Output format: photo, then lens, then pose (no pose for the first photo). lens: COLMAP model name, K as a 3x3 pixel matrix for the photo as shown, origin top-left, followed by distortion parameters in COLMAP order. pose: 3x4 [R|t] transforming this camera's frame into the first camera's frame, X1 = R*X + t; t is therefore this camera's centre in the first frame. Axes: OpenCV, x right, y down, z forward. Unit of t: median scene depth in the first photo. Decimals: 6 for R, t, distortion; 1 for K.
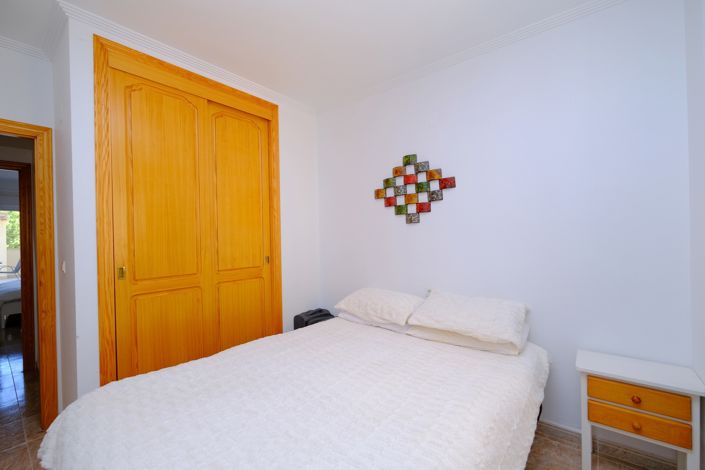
lens RADIAL K [[301.7, 0, 352.7], [0, 301.7, 235.8], [0, 0, 1]] dist [-0.001325, -0.002475]
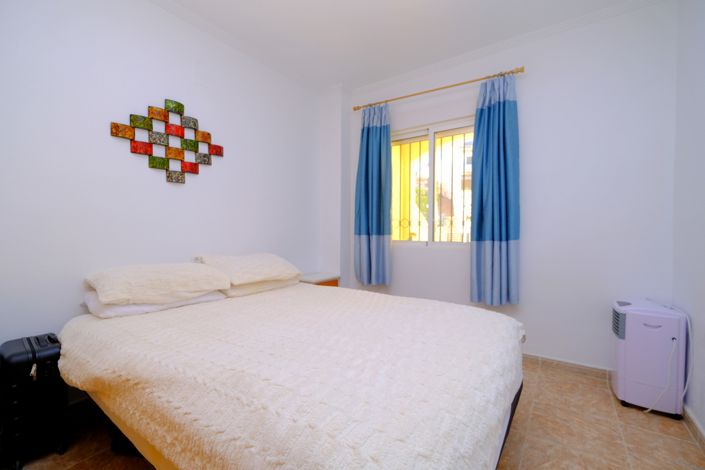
lens RADIAL K [[301.7, 0, 352.3], [0, 301.7, 235.5], [0, 0, 1]] dist [-0.001325, -0.002475]
pose [[-0.063847, 0.000179, 0.997960, -0.696669], [-0.006608, 0.999978, -0.000602, 0.106531], [-0.997938, -0.006633, -0.063844, 0.566805]]
